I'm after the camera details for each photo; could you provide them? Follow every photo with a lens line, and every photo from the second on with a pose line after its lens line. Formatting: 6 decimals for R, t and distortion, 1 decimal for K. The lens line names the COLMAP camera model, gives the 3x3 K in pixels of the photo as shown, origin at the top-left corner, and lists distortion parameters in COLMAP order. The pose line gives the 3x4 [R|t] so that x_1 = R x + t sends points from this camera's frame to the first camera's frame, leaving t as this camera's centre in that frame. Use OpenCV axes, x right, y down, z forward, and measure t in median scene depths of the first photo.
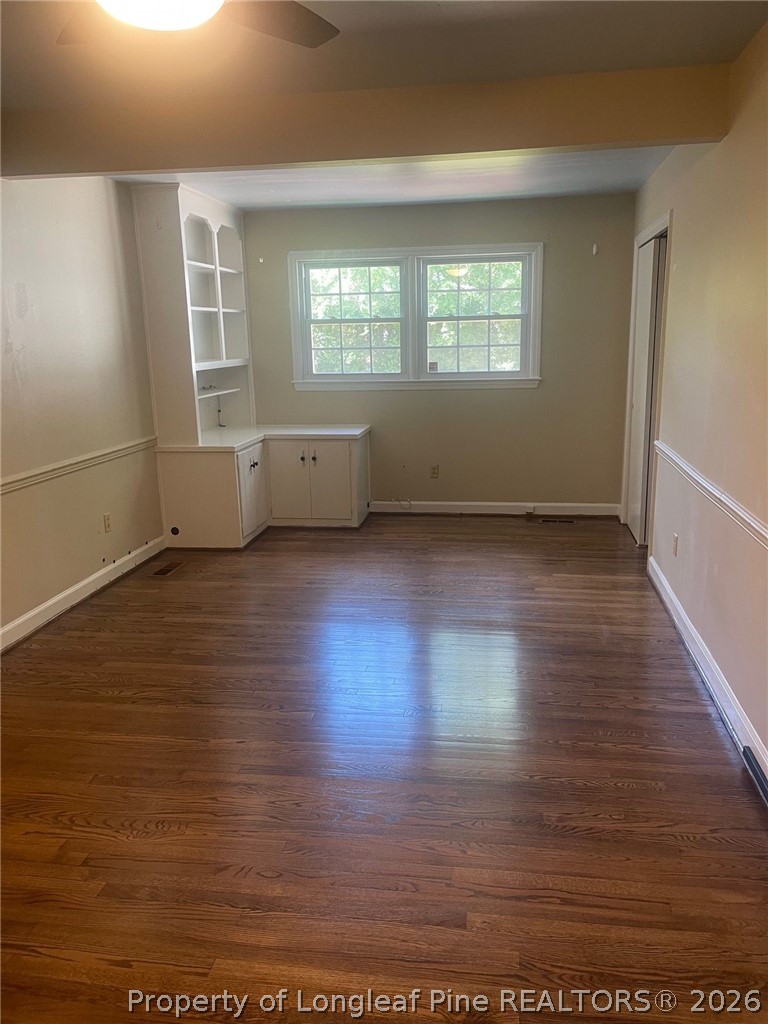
lens RADIAL K [[776.3, 0, 383.2], [0, 776.3, 511.8], [0, 0, 1]] dist [0.069618, -0.083965]
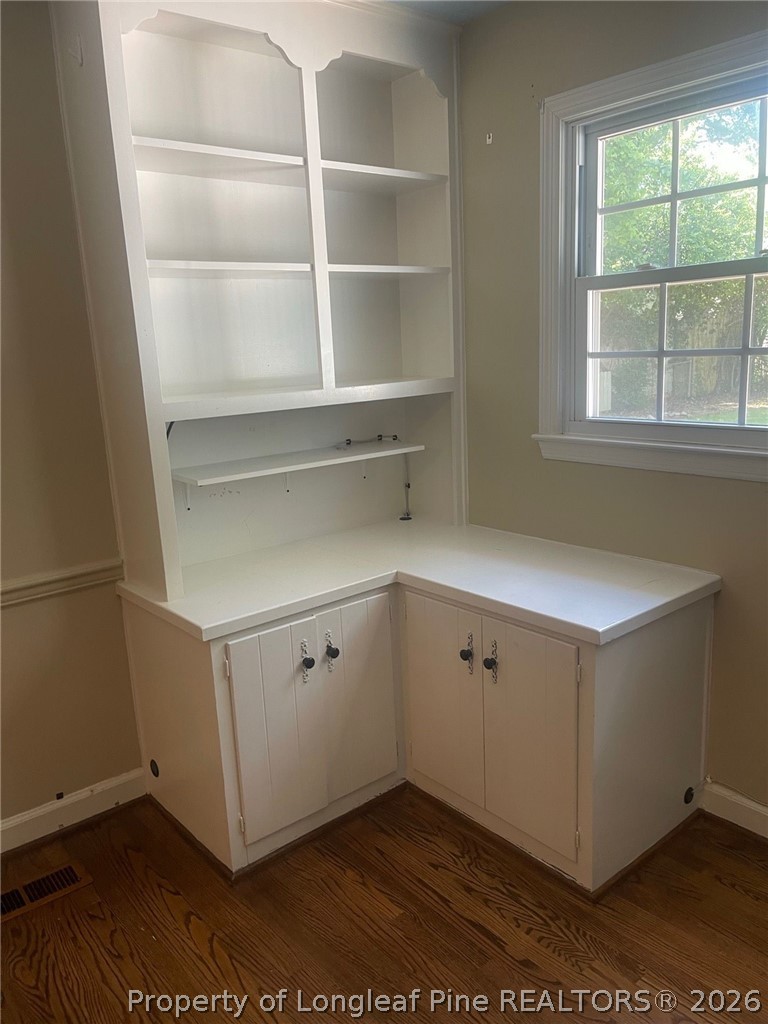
lens RADIAL K [[776.3, 0, 386.6], [0, 776.3, 508.9], [0, 0, 1]] dist [0.069618, -0.083965]
pose [[0.749581, 0.127931, -0.649432, 0.101064], [-0.117808, 0.991265, 0.059293, -0.156484], [0.651345, 0.032063, 0.758104, 0.697404]]
